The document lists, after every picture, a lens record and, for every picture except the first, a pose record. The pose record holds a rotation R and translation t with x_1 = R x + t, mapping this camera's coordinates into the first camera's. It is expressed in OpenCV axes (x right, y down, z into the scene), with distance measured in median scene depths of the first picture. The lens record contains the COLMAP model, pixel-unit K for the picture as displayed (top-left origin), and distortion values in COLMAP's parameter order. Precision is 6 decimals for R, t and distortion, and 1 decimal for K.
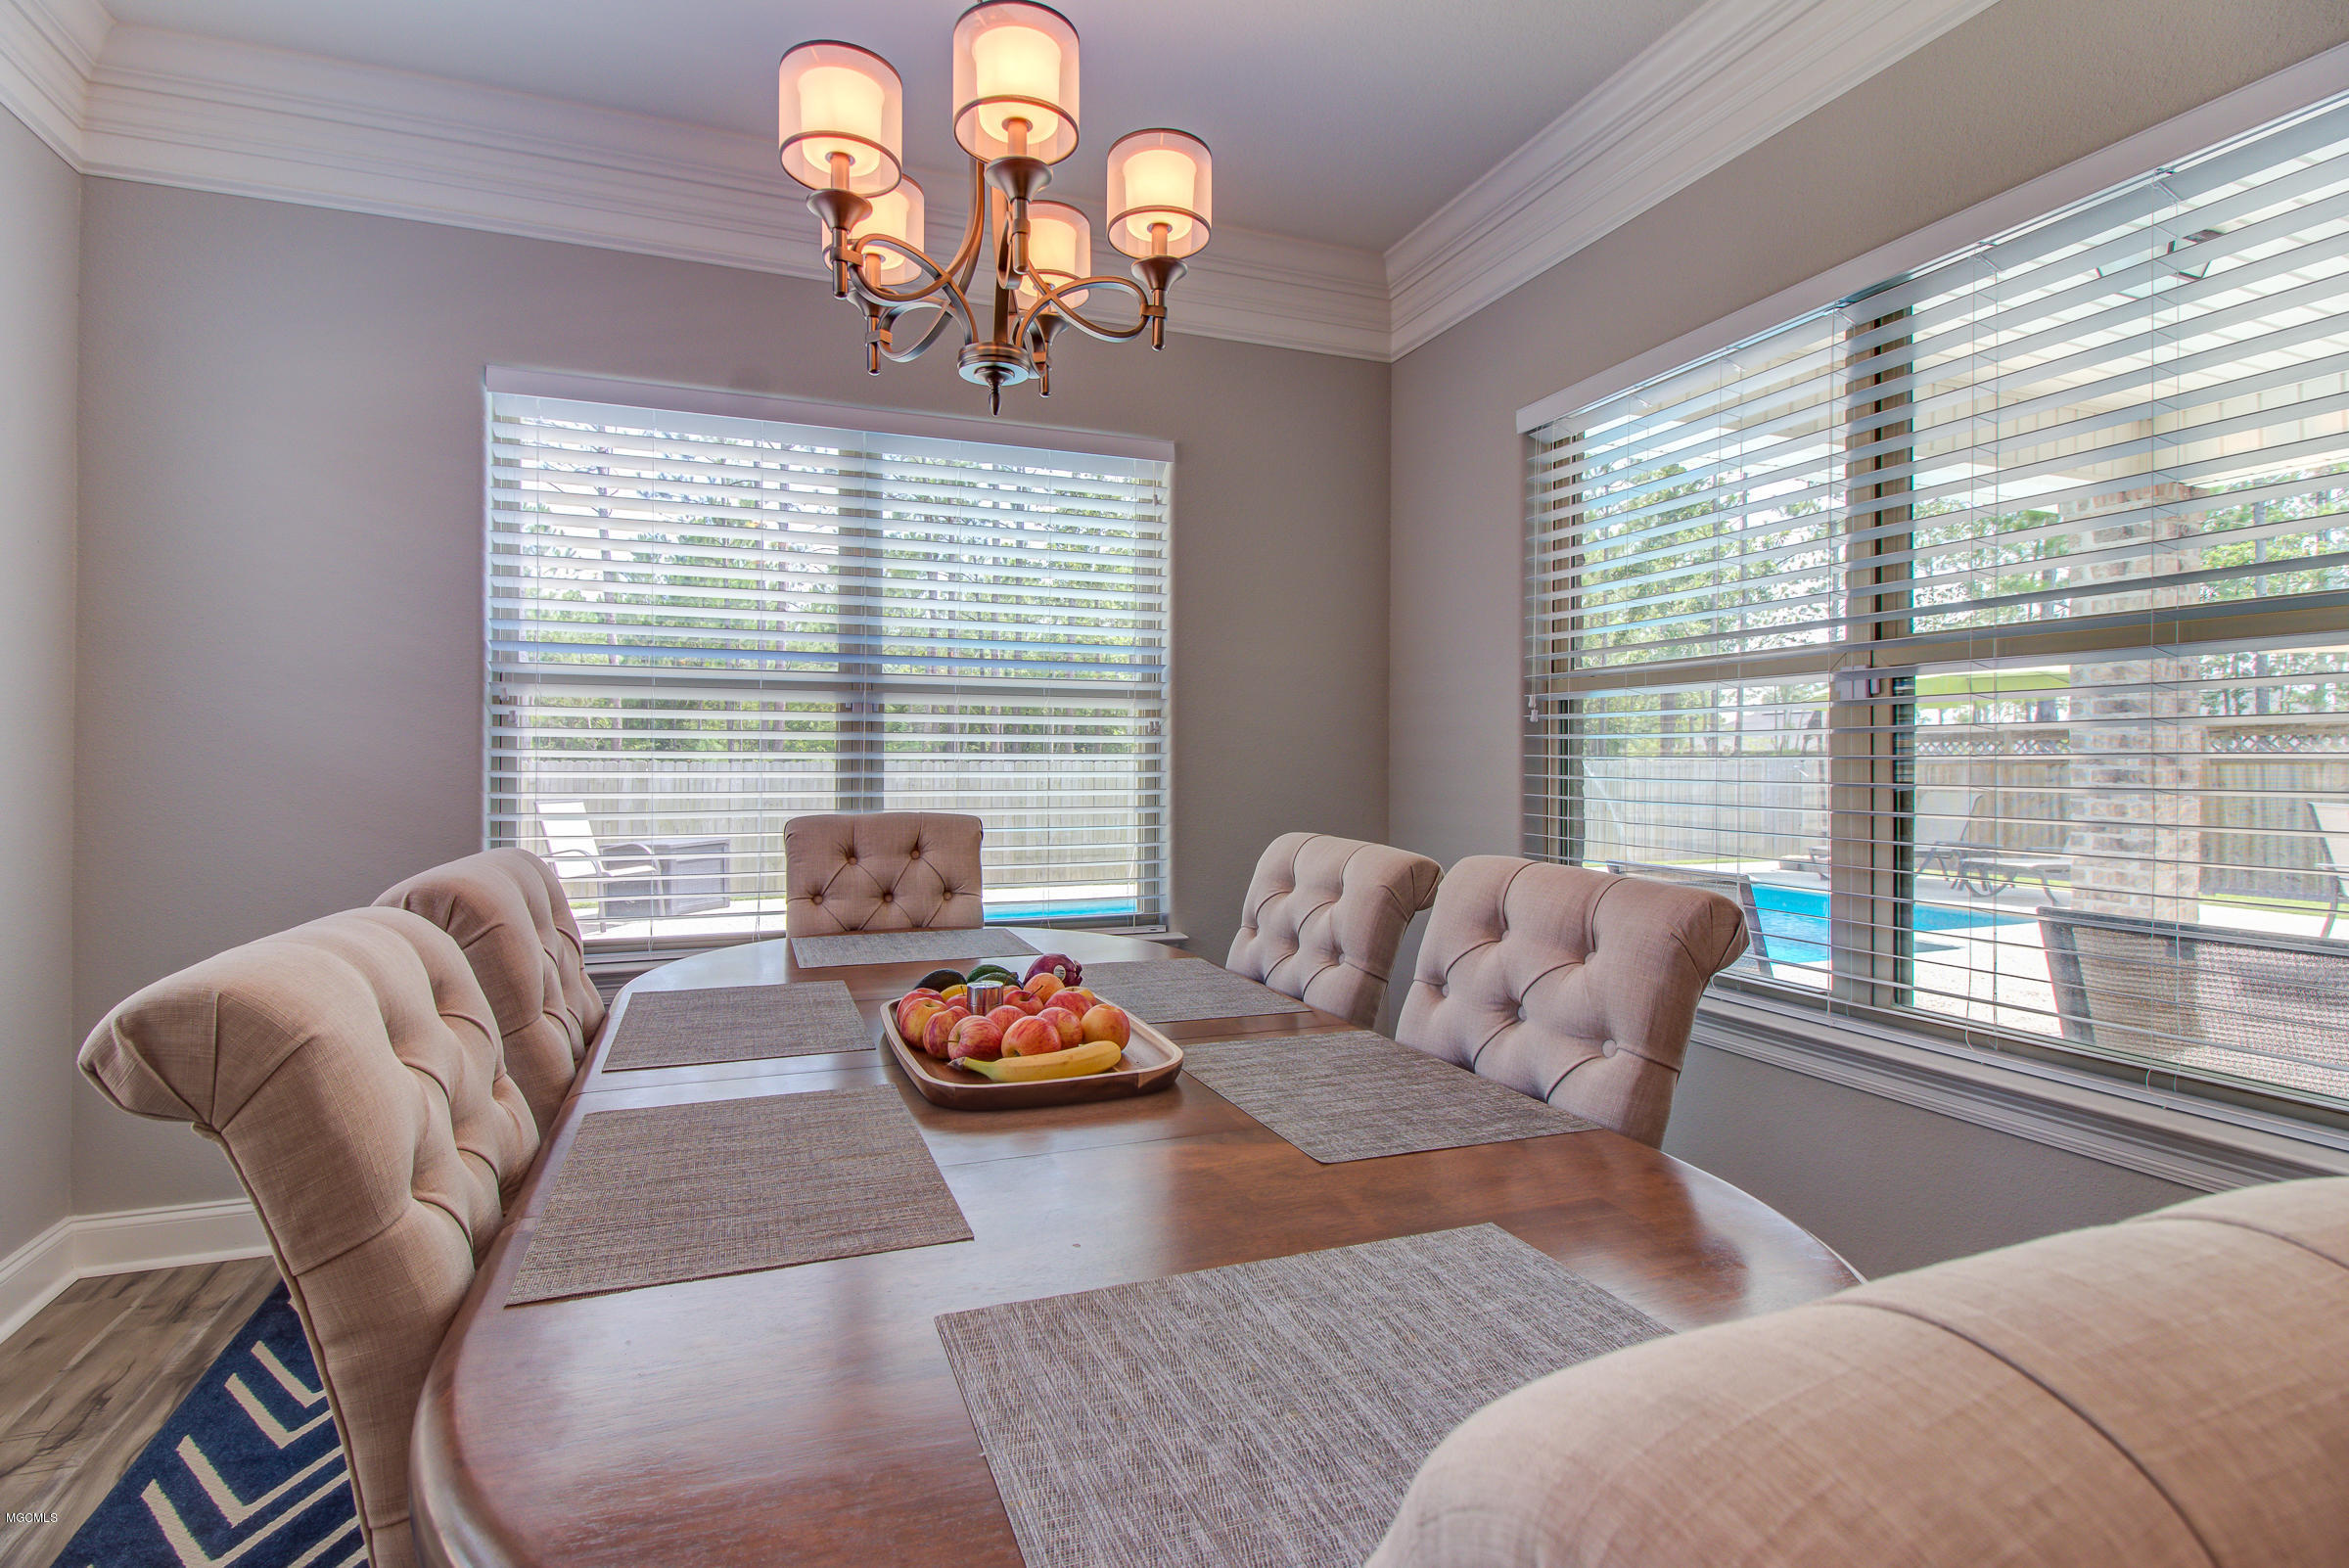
lens RADIAL K [[1080.4, 0, 1187.4], [0, 1080.4, 770.3], [0, 0, 1]] dist [0.019805, -0.013568]
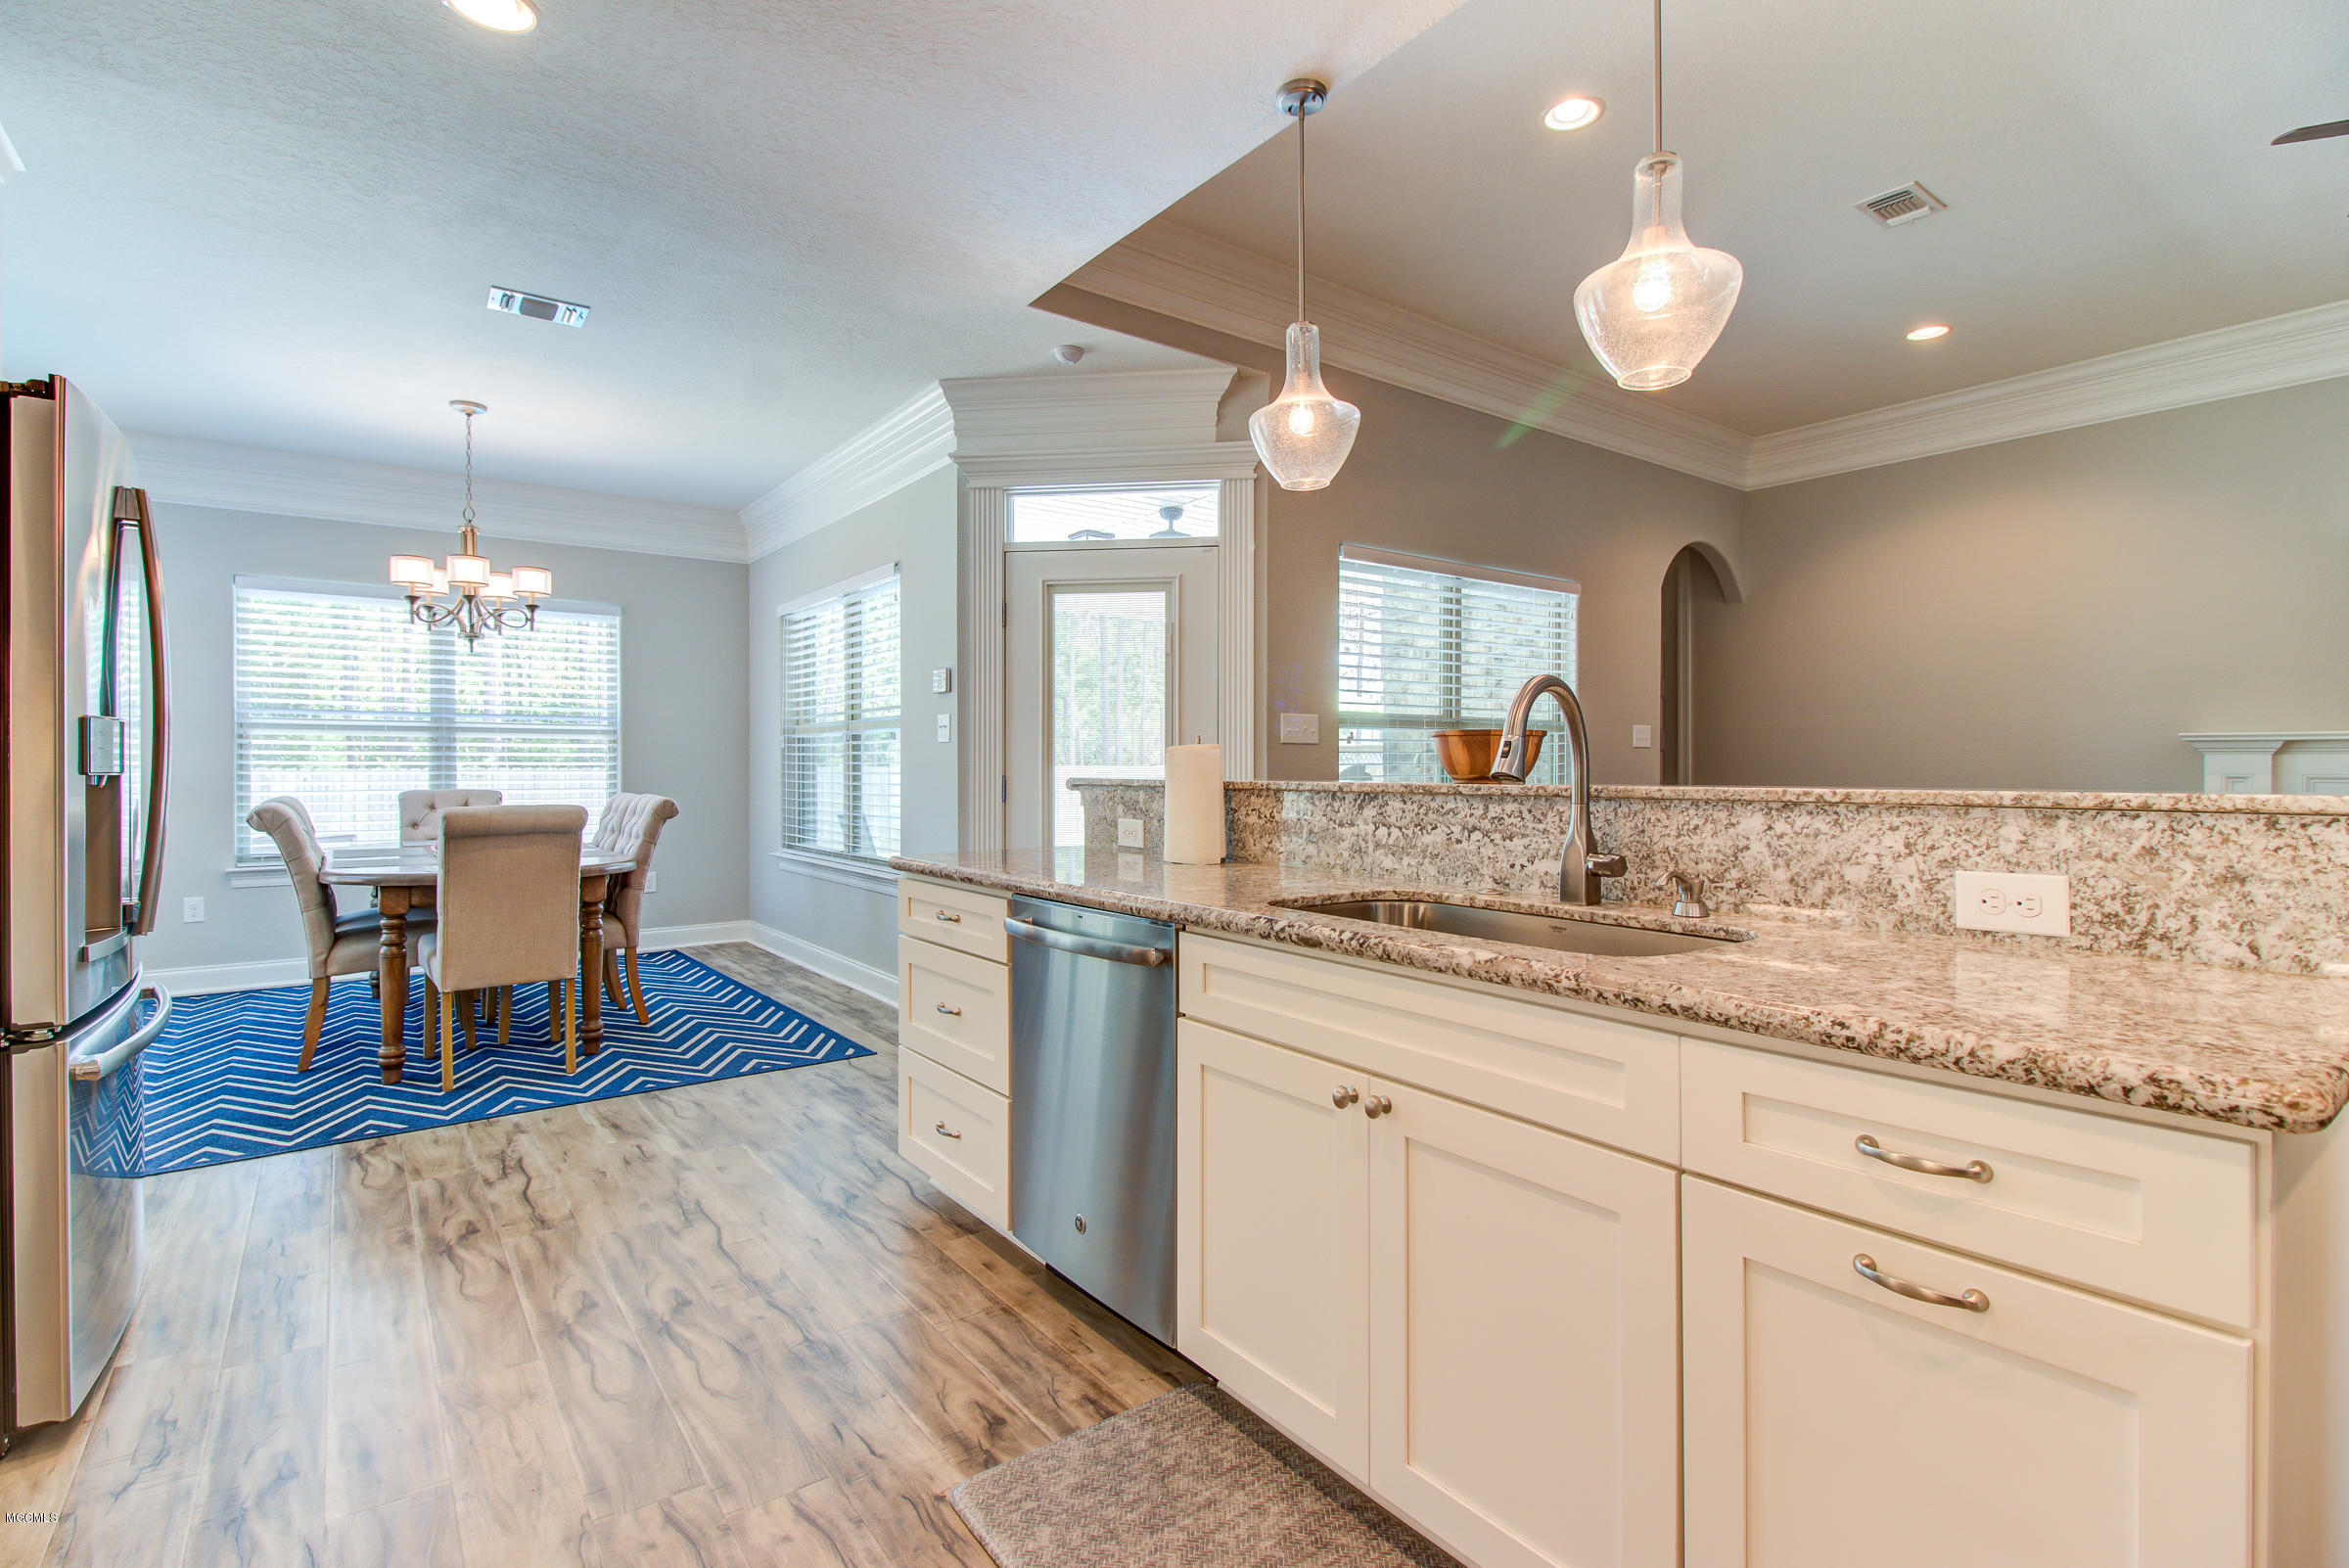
lens RADIAL K [[1080.4, 0, 1151.0], [0, 1080.4, 785.3], [0, 0, 1]] dist [0.019805, -0.013568]
pose [[0.972976, -0.006111, 0.230827, 0.515436], [0.003587, 0.999929, 0.011349, 0.009711], [-0.230880, -0.010214, 0.972929, -1.277921]]
